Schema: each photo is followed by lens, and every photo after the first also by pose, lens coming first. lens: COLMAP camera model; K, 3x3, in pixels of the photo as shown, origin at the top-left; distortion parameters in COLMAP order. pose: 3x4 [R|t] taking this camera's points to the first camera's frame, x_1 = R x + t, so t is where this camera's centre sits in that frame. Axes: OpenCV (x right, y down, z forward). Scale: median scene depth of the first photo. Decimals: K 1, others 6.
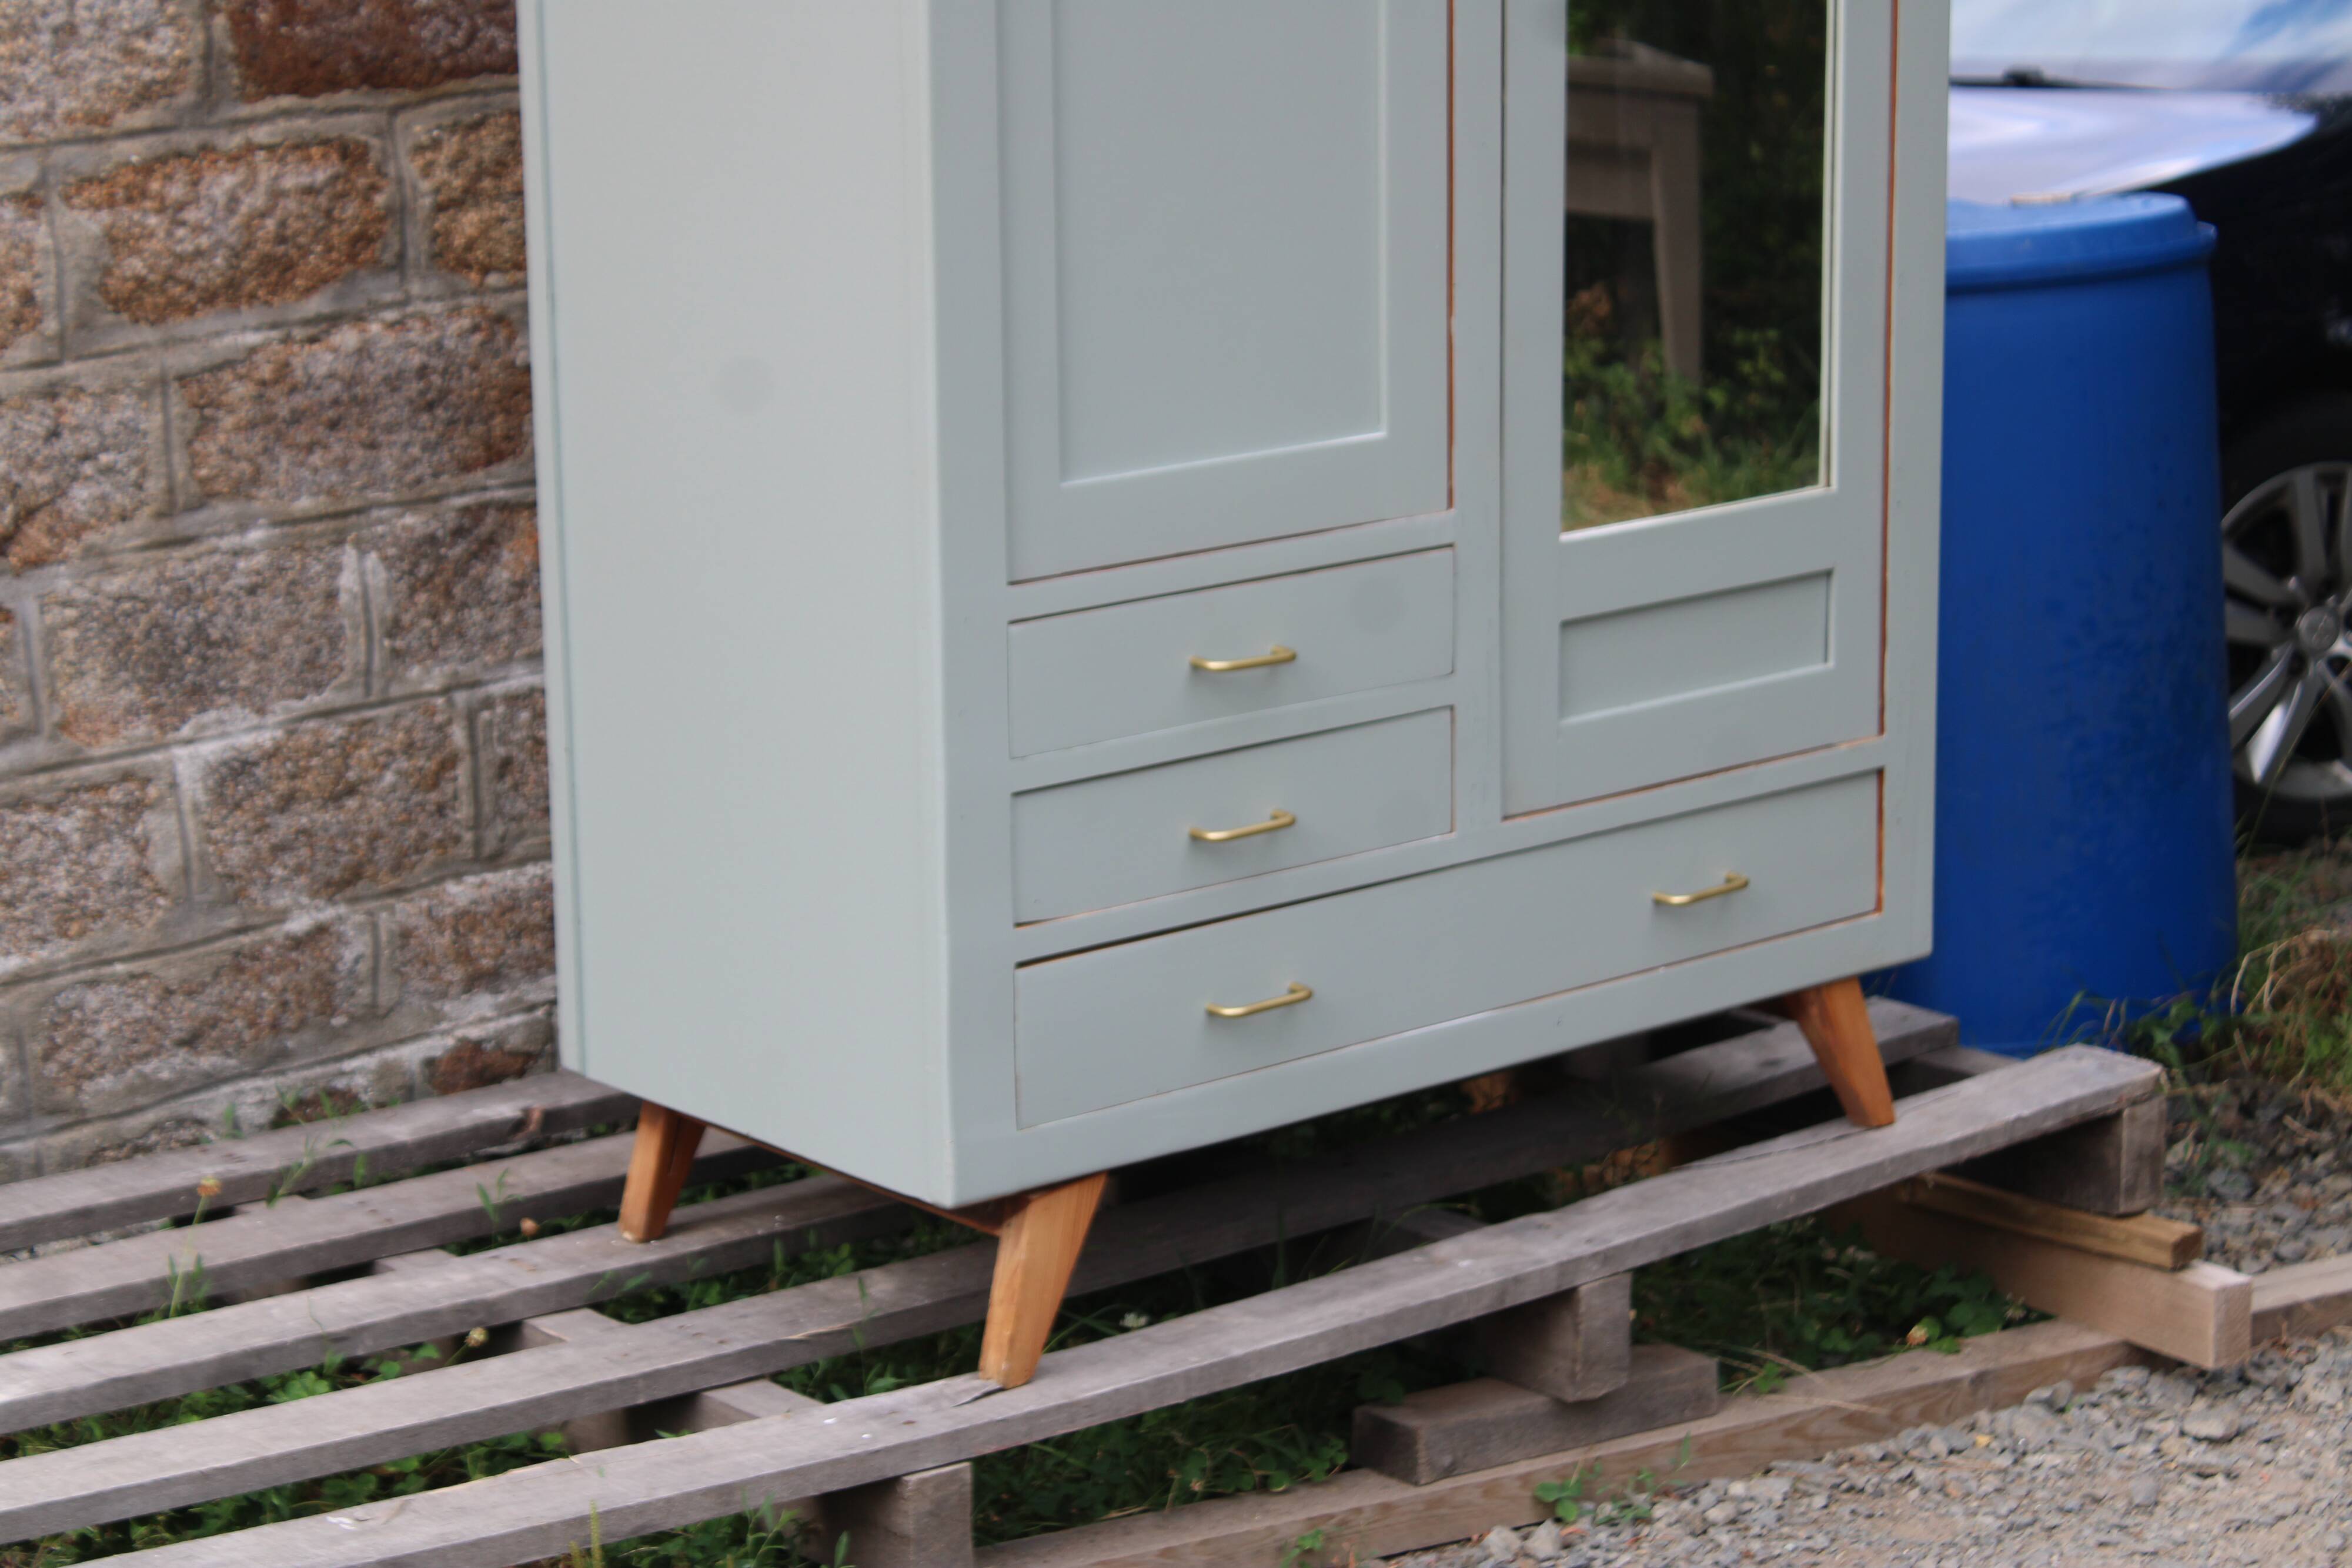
lens RADIAL K [[5715.8, 0, 1165.1], [0, 5715.8, 780.6], [0, 0, 1]] dist [0.112821, 0.000000]
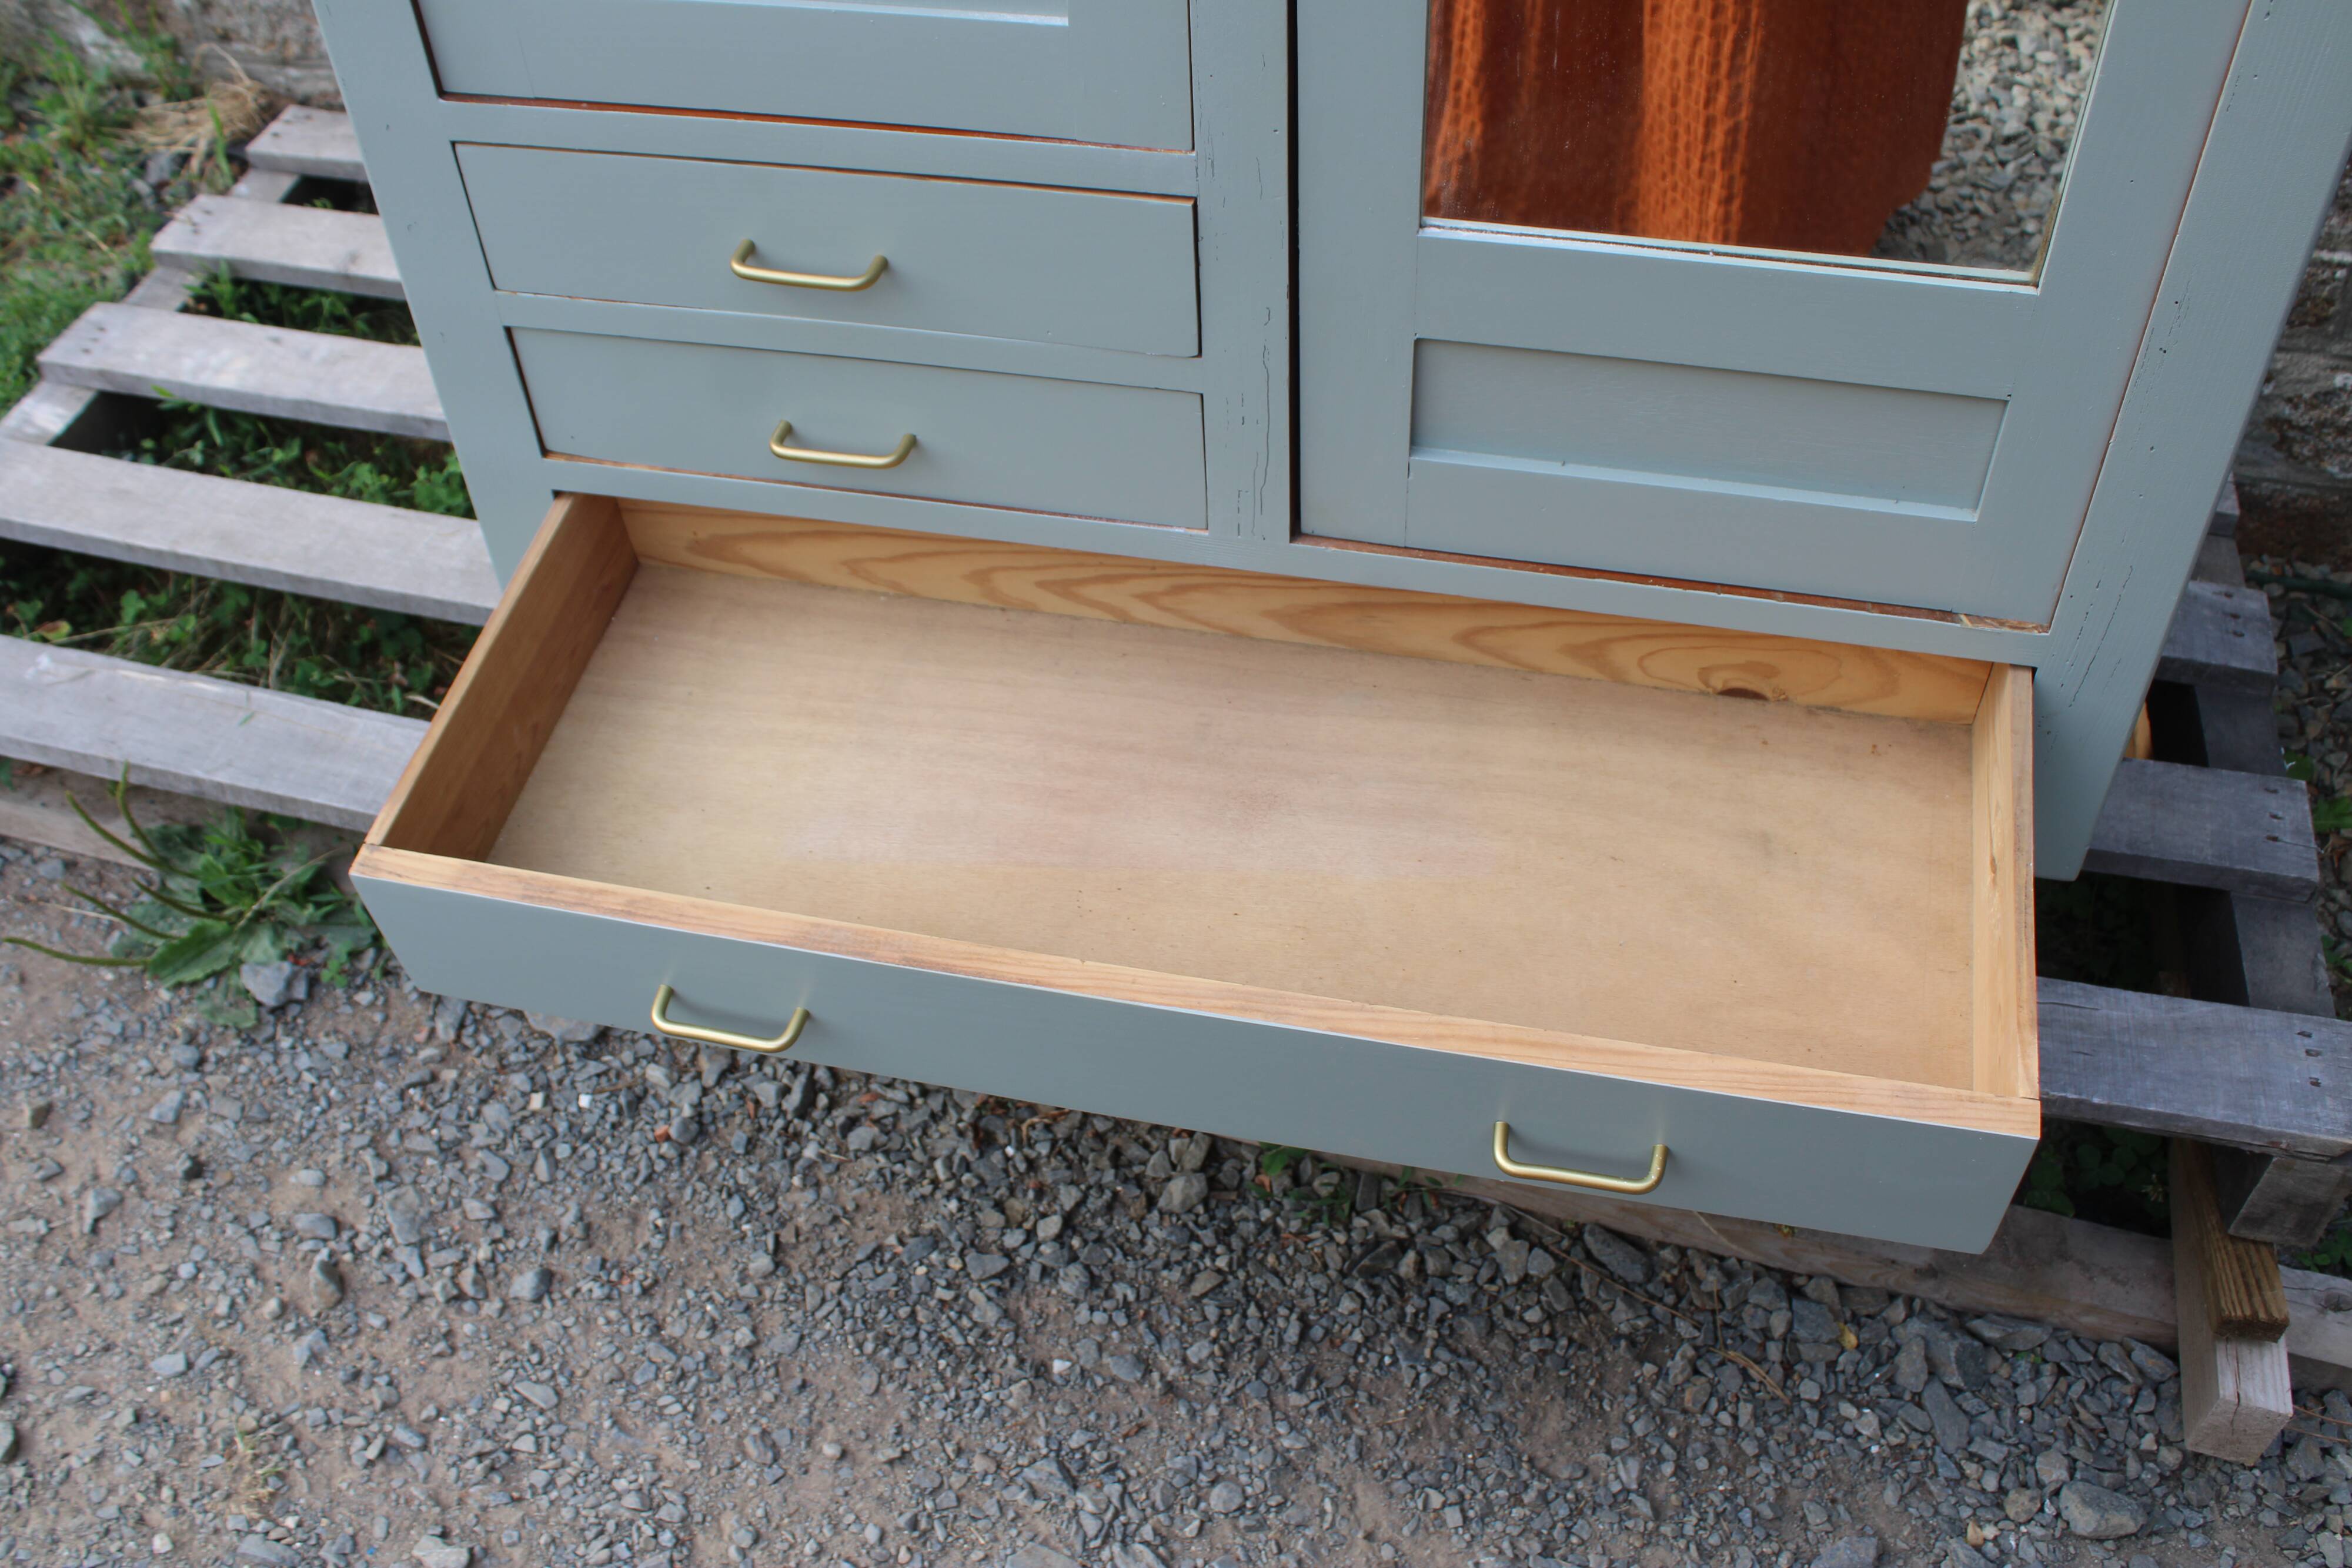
lens RADIAL K [[2203.3, 0, 1152.7], [0, 2203.3, 793.7], [0, 0, 1]] dist [-0.081190, 0.000000]
pose [[0.594994, 0.573148, -0.563457, 0.216320], [-0.163007, 0.772536, 0.613692, -0.133635], [0.787027, -0.273295, 0.553081, 0.753948]]
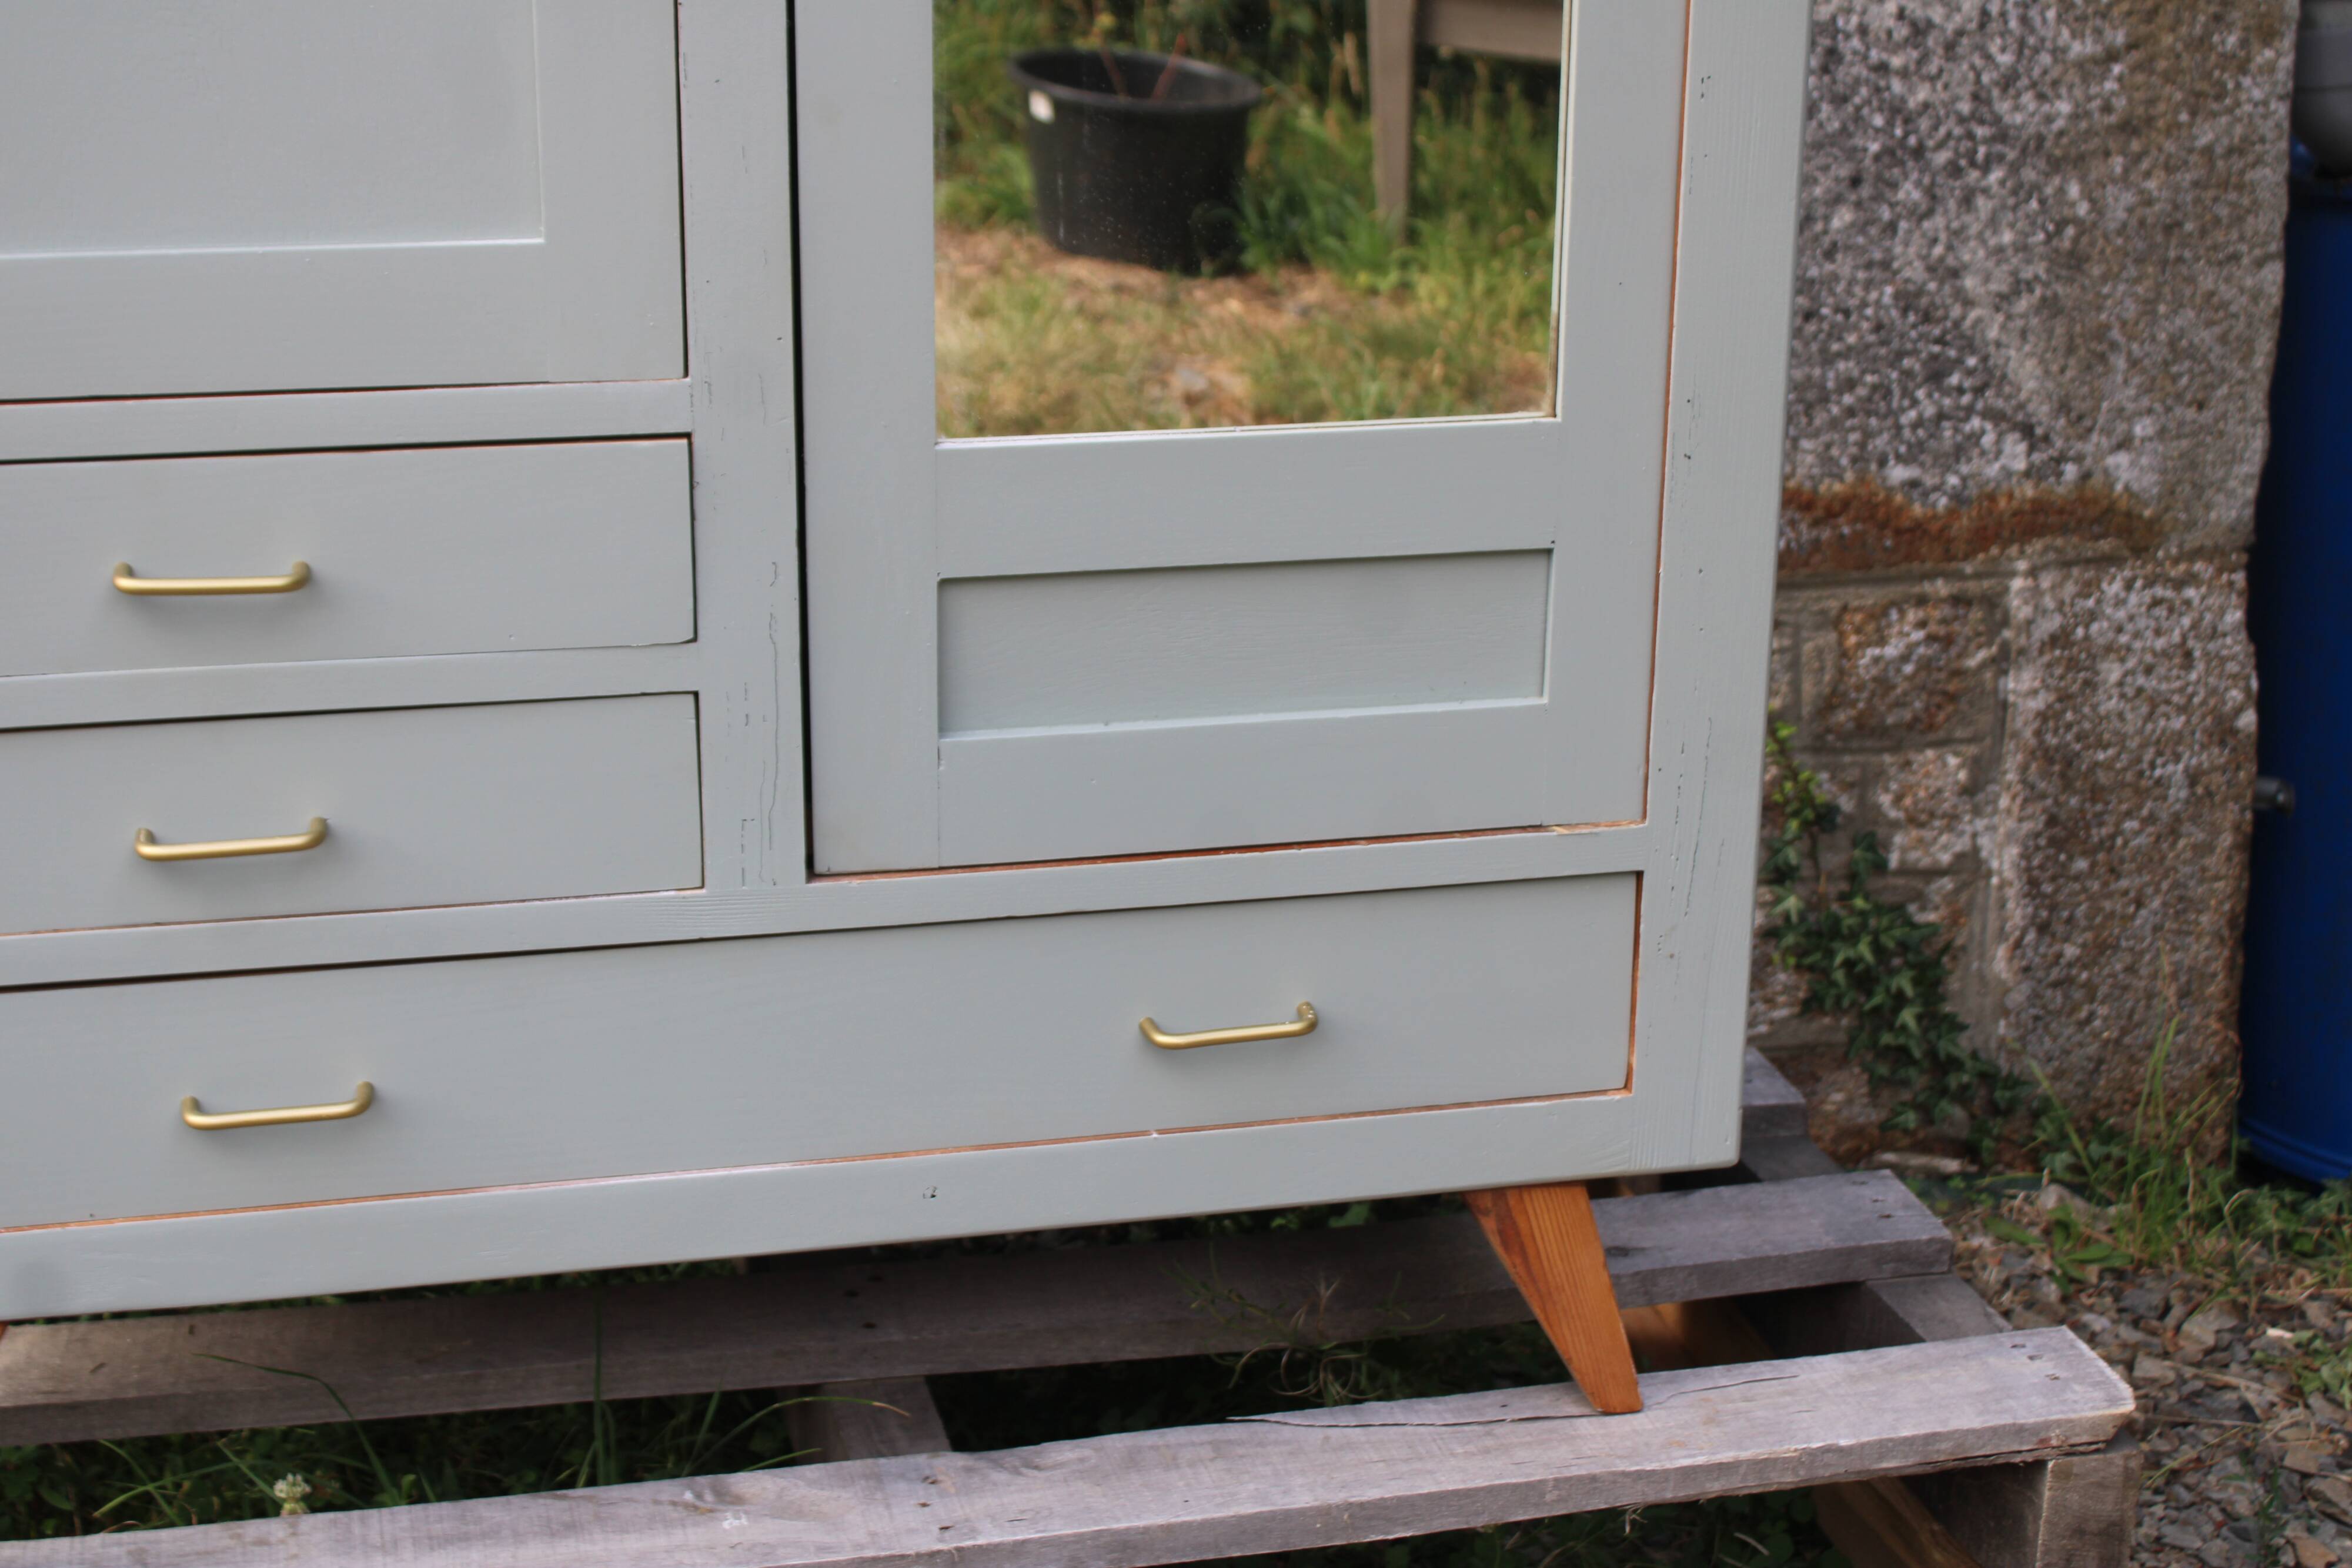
lens RADIAL K [[3602.5, 0, 1151.4], [0, 3602.5, 772.1], [0, 0, 1]] dist [-0.021539, 0.000000]
pose [[0.886806, 0.164408, -0.431909, 0.243913], [-0.132627, 0.985806, 0.102938, -0.046989], [0.442702, -0.034004, 0.896024, 0.612410]]
